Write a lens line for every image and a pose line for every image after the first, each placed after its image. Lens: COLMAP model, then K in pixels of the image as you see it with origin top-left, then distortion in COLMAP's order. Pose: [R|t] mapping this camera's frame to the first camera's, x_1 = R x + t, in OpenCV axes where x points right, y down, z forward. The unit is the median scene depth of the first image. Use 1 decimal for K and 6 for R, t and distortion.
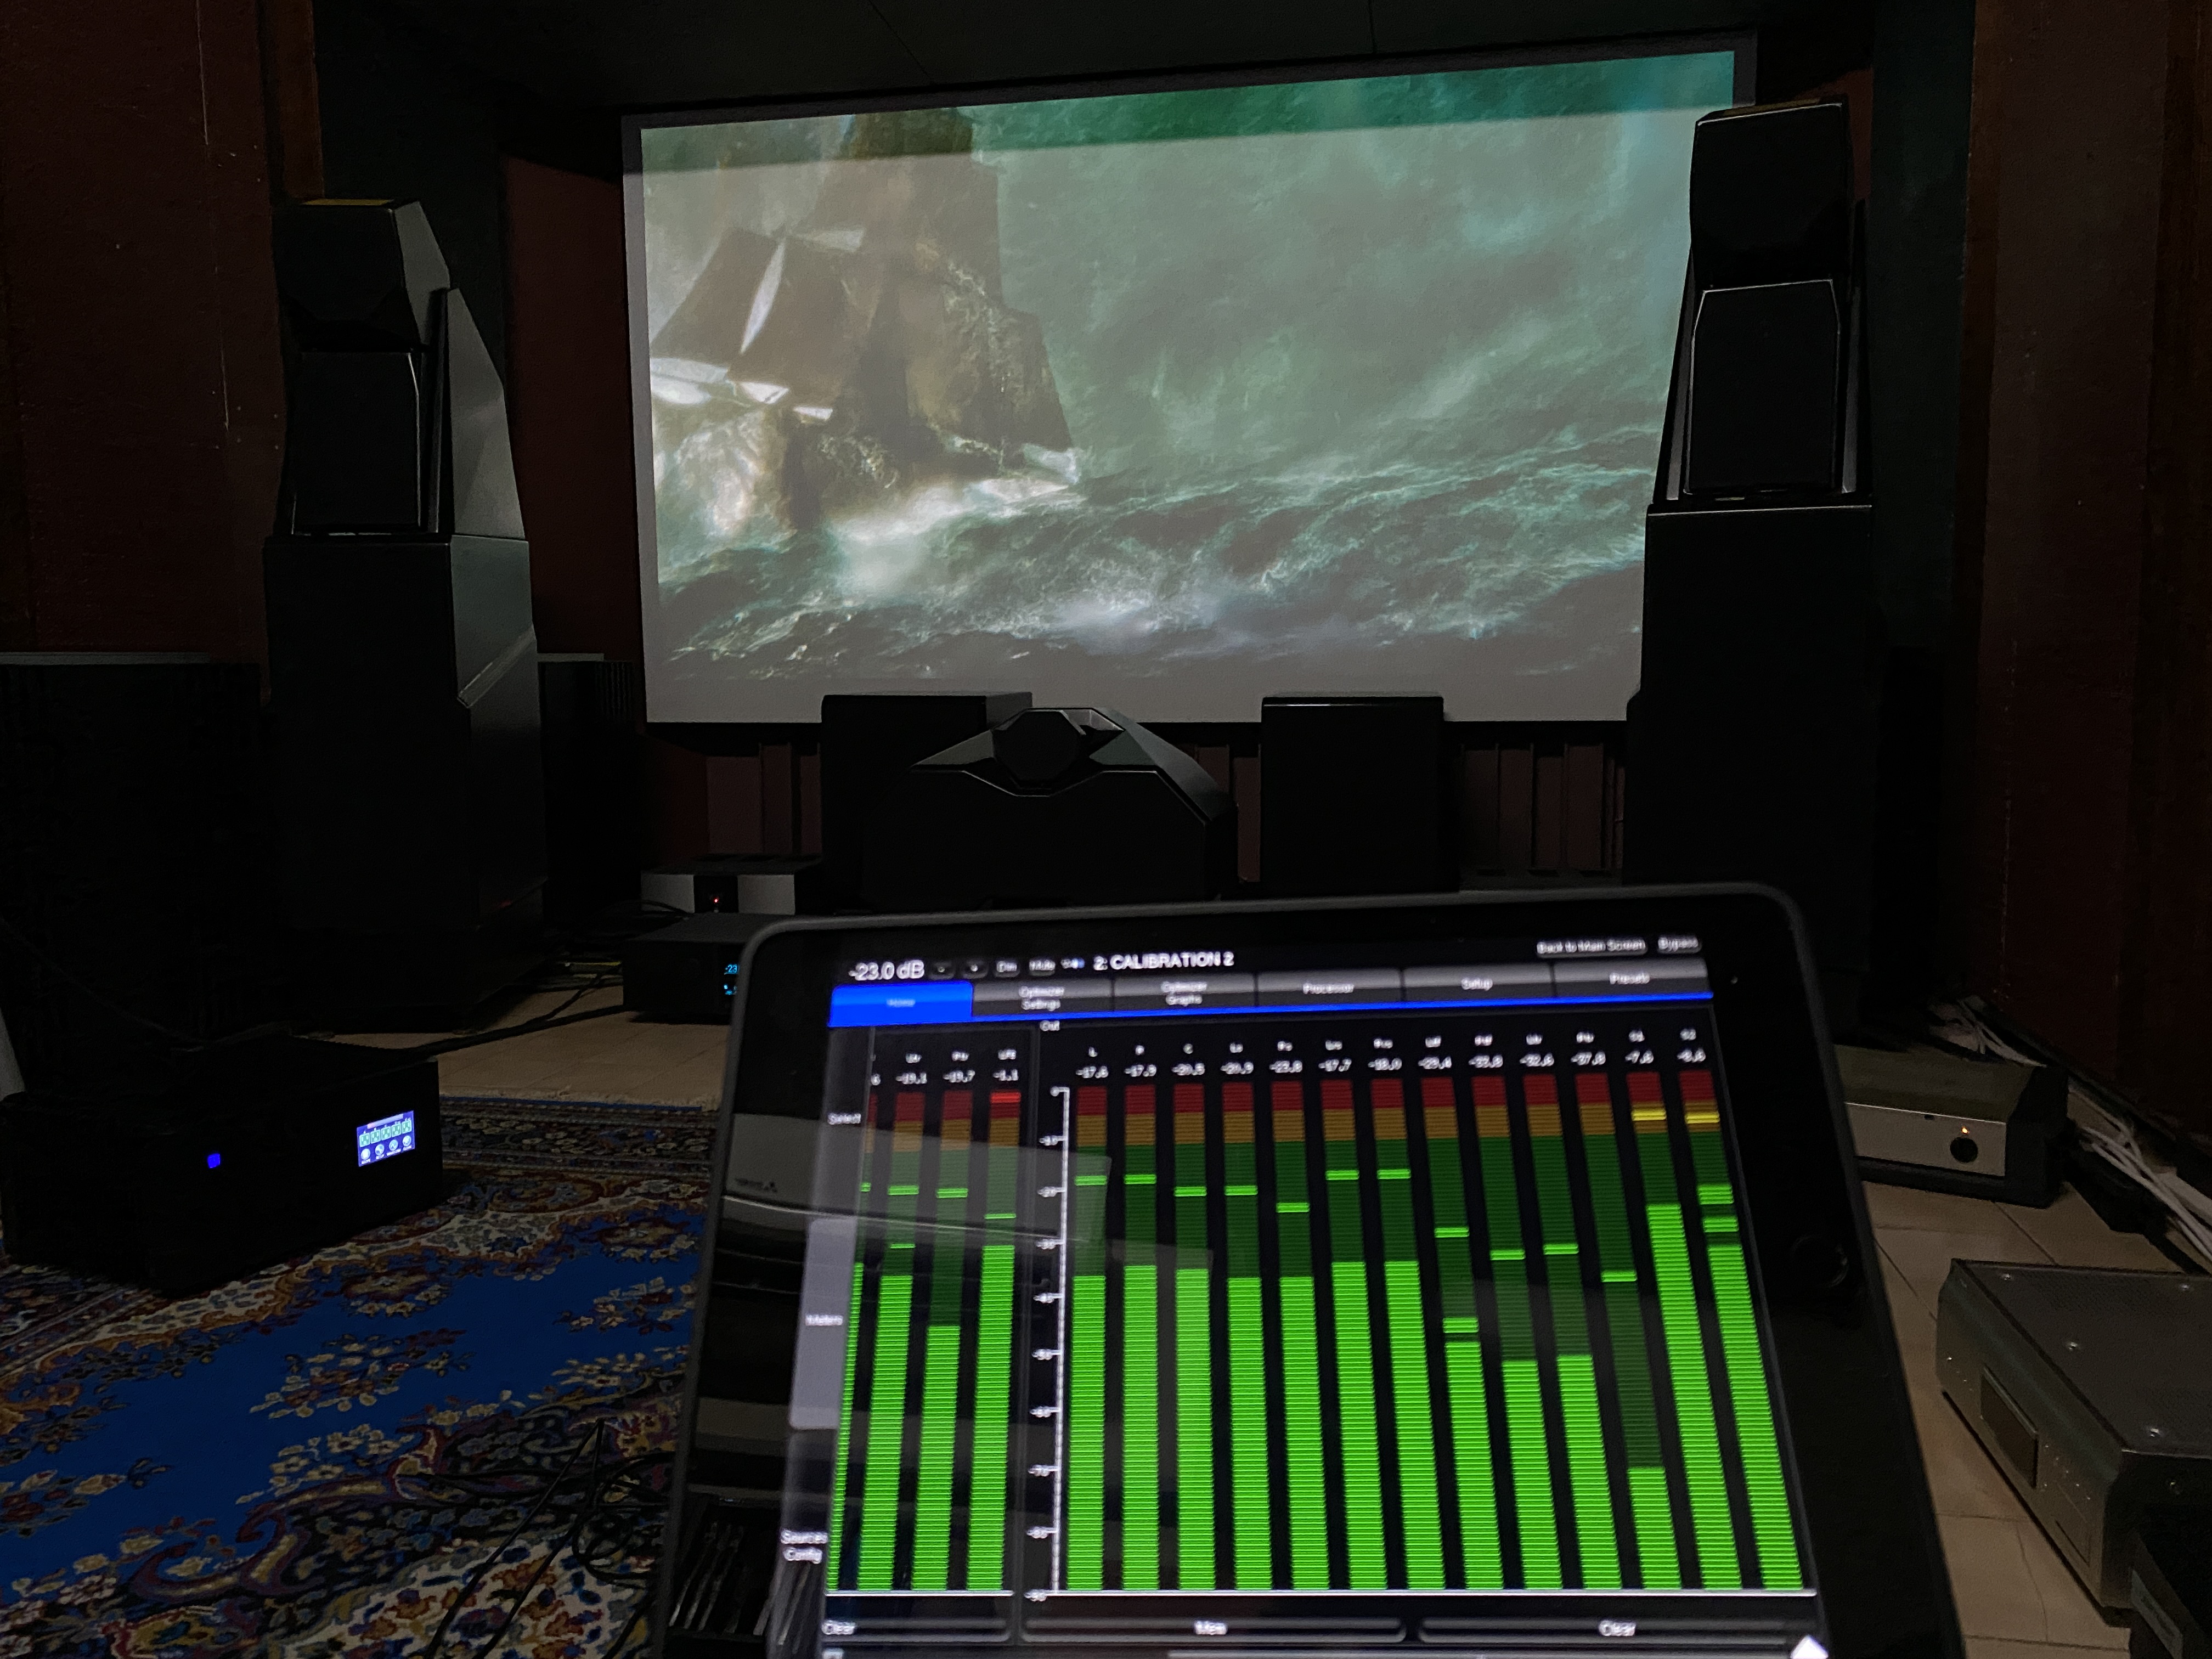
lens RADIAL K [[1680.6, 0, 1113.4], [0, 1680.6, 819.9], [0, 0, 1]] dist [0.018435, -0.008290]
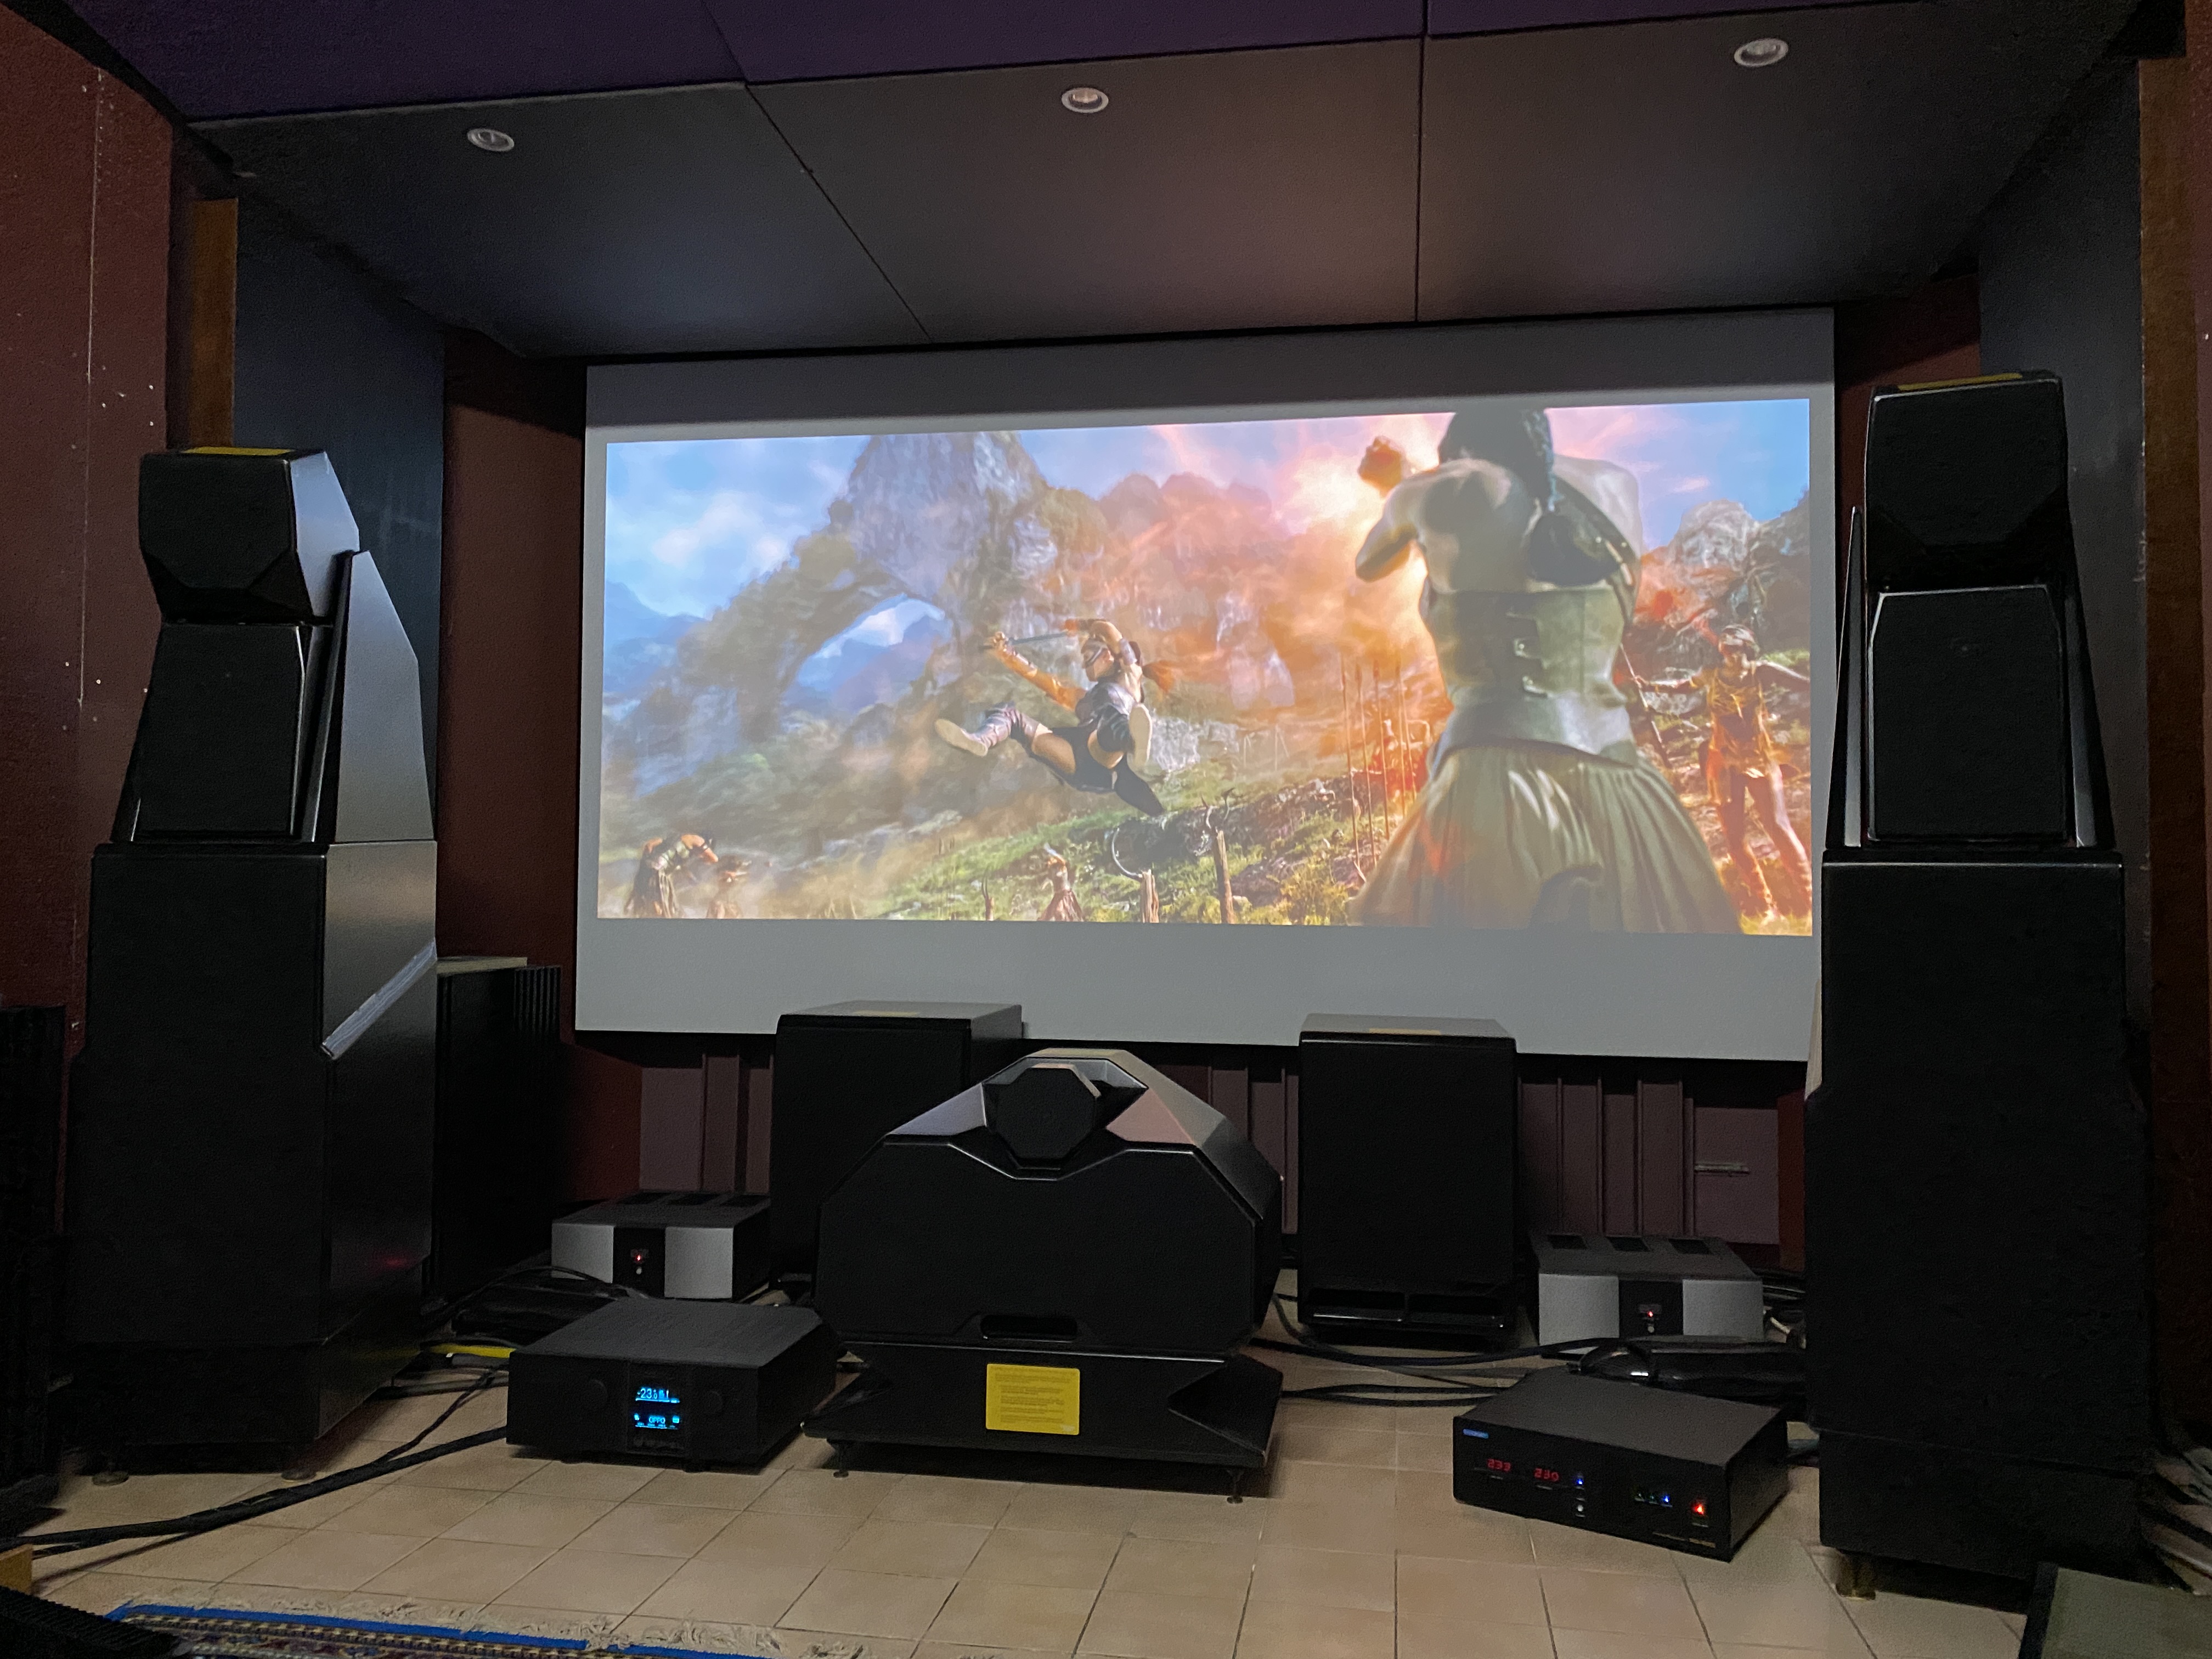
lens RADIAL K [[1693.1, 0, 1105.0], [0, 1693.1, 824.5], [0, 0, 1]] dist [0.005231, 0.002392]
pose [[0.999677, 0.019596, 0.016189, -0.042863], [-0.017140, 0.990006, -0.139980, -0.095508], [-0.018770, 0.139657, 0.990022, 0.244733]]
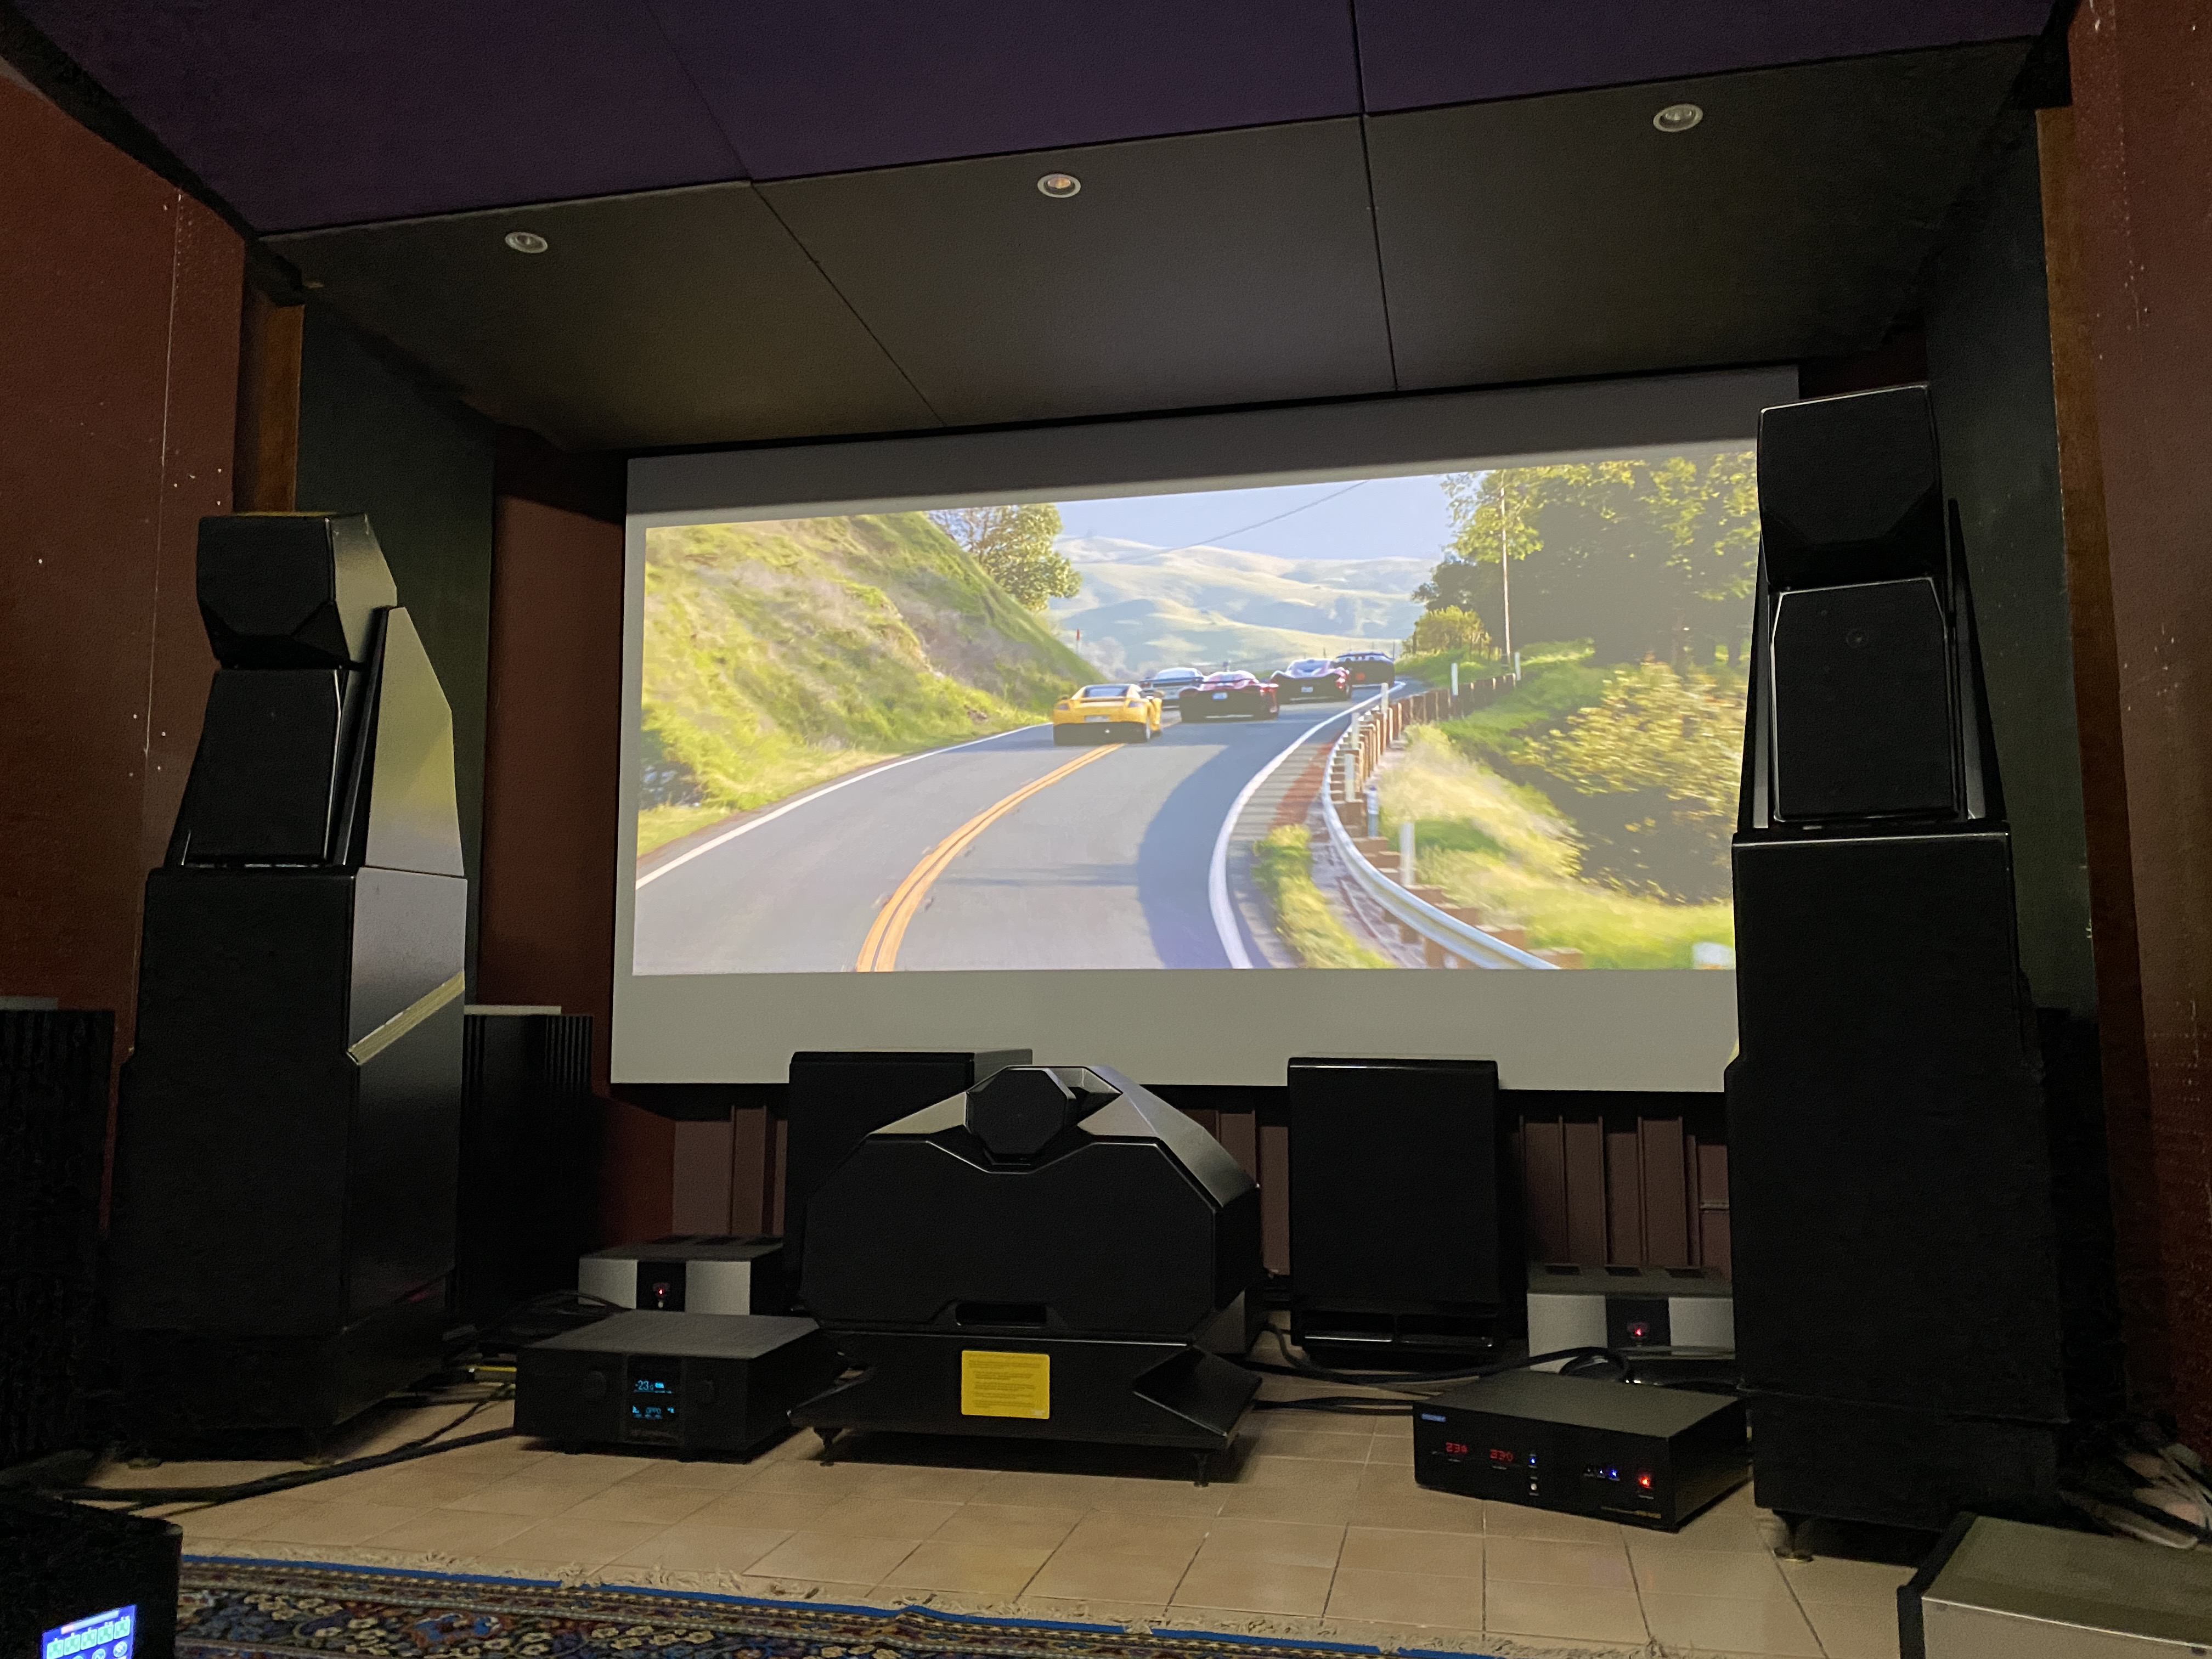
lens RADIAL K [[1693.7, 0, 1101.3], [0, 1693.7, 815.8], [0, 0, 1]] dist [0.004687, 0.002497]
pose [[0.999417, 0.004032, -0.033904, 0.035598], [-0.011217, 0.976660, -0.214499, -0.012157], [0.032248, 0.214754, 0.976136, 0.188037]]
